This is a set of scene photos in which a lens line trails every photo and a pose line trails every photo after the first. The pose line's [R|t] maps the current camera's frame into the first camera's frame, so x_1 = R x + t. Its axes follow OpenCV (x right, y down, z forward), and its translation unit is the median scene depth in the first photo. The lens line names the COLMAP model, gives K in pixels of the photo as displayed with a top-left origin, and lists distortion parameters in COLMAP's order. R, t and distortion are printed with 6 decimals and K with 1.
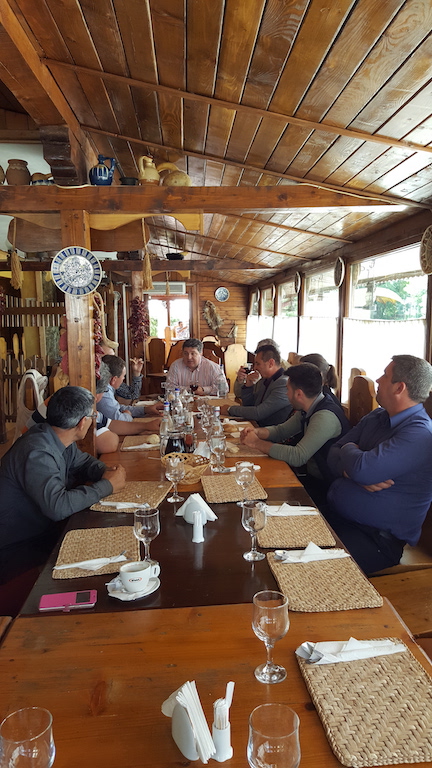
lens RADIAL K [[547.8, 0, 226.1], [0, 547.8, 383.7], [0, 0, 1]] dist [0.111622, -0.165383]
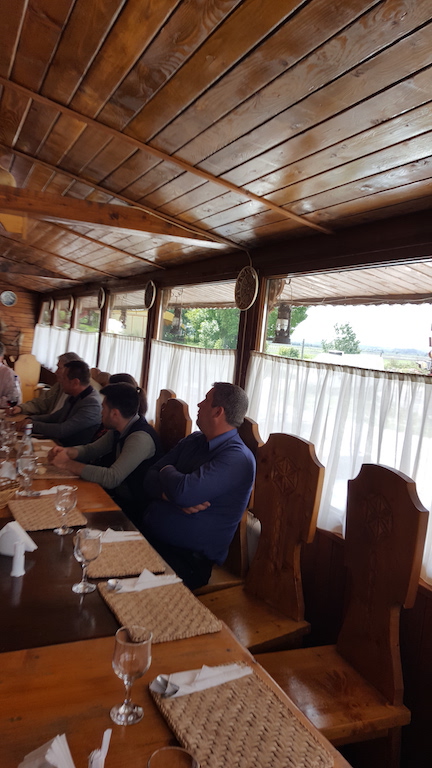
lens RADIAL K [[550.4, 0, 214.9], [0, 550.4, 373.9], [0, 0, 1]] dist [0.104095, -0.139614]
pose [[0.934533, 0.073431, 0.348217, -0.075156], [-0.056292, 0.996664, -0.059097, -0.006068], [-0.351395, 0.035627, 0.935549, 0.012513]]
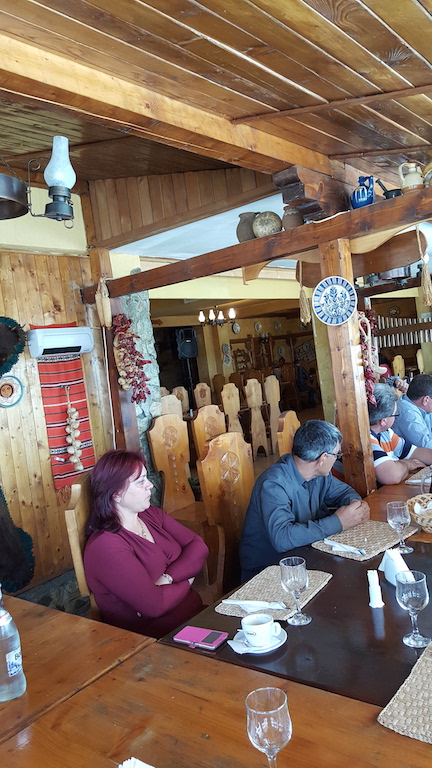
lens RADIAL K [[547.8, 0, 226.1], [0, 547.8, 383.7], [0, 0, 1]] dist [0.111622, -0.165383]
pose [[0.746000, -0.048825, -0.664153, 0.287503], [0.032795, 0.998792, -0.036590, -0.028061], [0.665138, 0.005515, 0.746700, 0.152707]]
